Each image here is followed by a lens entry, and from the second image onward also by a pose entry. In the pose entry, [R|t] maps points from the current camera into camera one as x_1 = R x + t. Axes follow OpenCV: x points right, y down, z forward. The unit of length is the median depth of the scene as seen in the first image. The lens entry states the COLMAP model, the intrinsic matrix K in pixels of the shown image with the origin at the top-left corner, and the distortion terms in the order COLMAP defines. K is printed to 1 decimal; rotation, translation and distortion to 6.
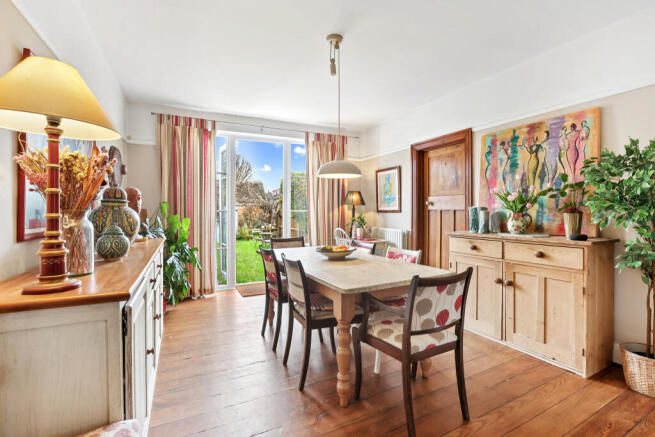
lens RADIAL K [[298.5, 0, 329.6], [0, 298.5, 215.3], [0, 0, 1]] dist [-0.047581, 0.000070]
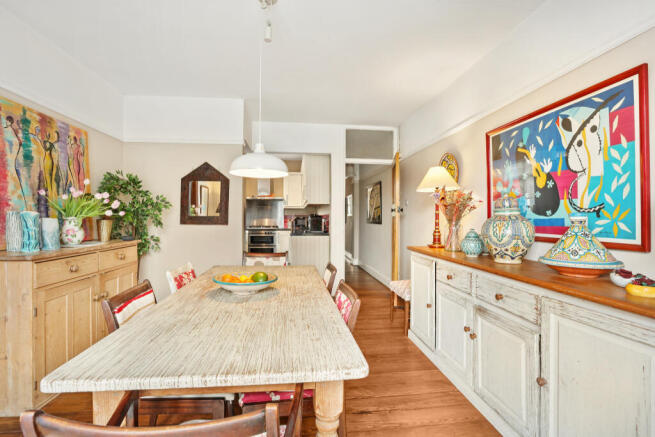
lens RADIAL K [[298.5, 0, 328.4], [0, 298.5, 219.0], [0, 0, 1]] dist [-0.047581, 0.000070]
pose [[-0.941096, 0.004014, 0.338116, -0.353949], [0.010387, 0.999801, 0.017041, -0.019009], [-0.337980, 0.019550, -0.940950, 1.510171]]
